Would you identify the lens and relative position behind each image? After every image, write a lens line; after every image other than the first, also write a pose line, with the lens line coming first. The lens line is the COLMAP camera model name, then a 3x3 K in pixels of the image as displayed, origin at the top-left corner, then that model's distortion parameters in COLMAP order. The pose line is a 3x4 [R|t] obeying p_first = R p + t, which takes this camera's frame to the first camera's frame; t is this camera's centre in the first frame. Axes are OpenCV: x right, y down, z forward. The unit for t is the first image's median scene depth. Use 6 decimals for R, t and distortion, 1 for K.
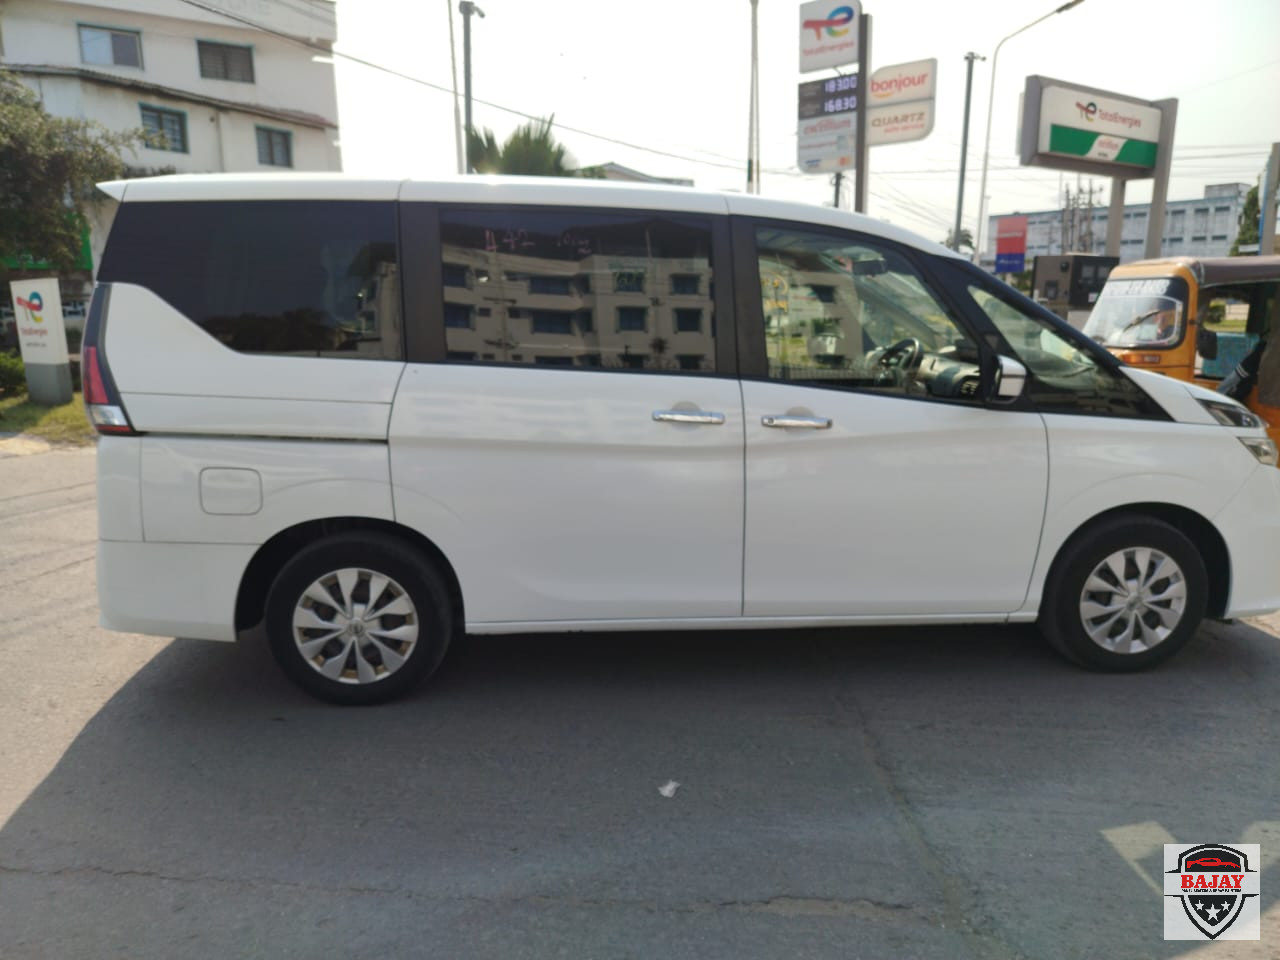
lens RADIAL K [[916.0, 0, 640.0], [0, 916.0, 480.0], [0, 0, 1]] dist [0.001601, -0.005694]
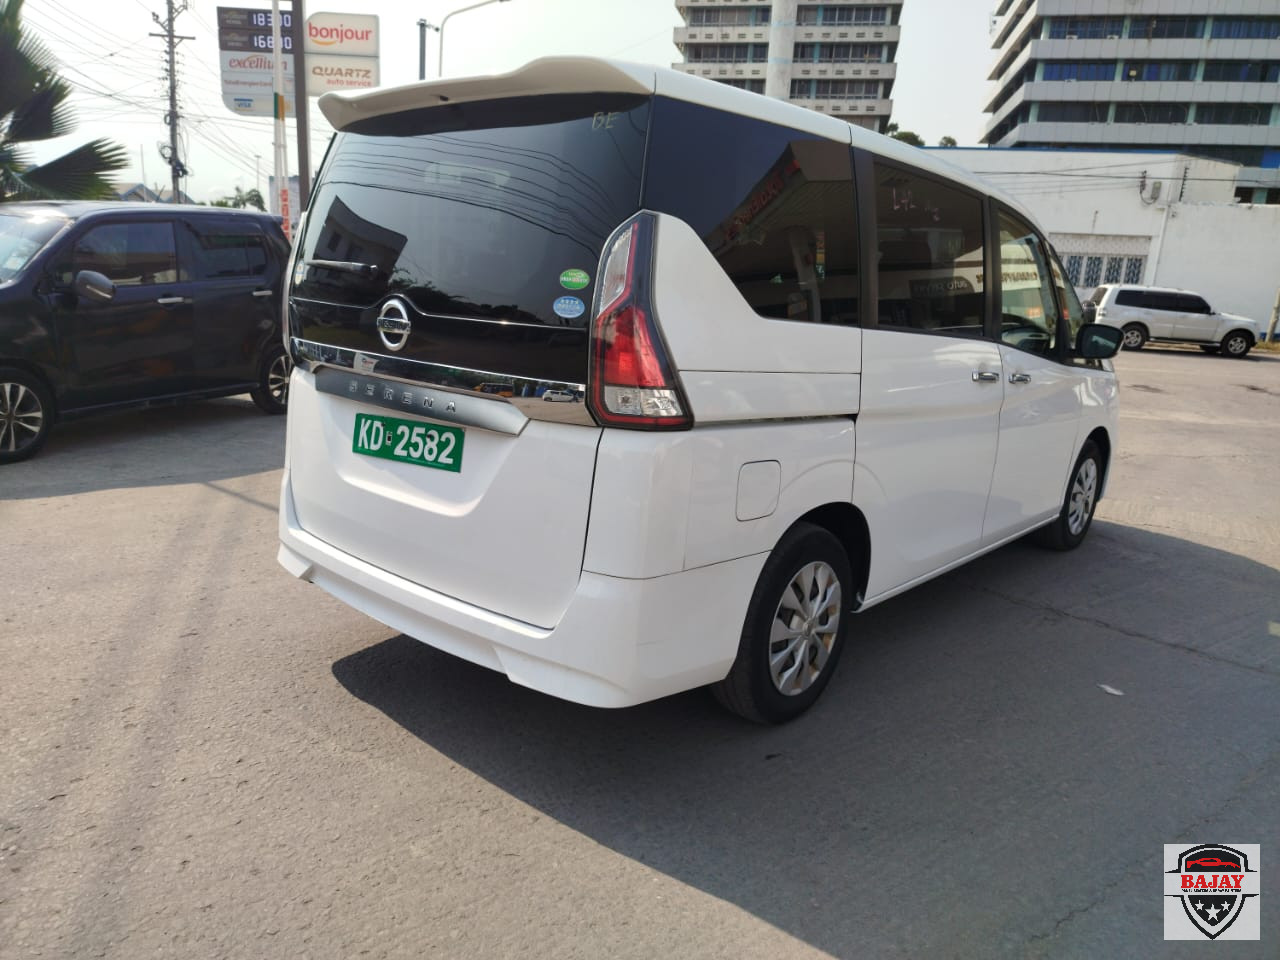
lens RADIAL K [[916.0, 0, 640.0], [0, 916.0, 480.0], [0, 0, 1]] dist [0.001601, -0.005694]
pose [[0.720265, -0.110860, 0.684783, -0.199275], [0.084218, 0.993820, 0.072309, -0.011751], [-0.688567, 0.005589, 0.725151, 0.091355]]
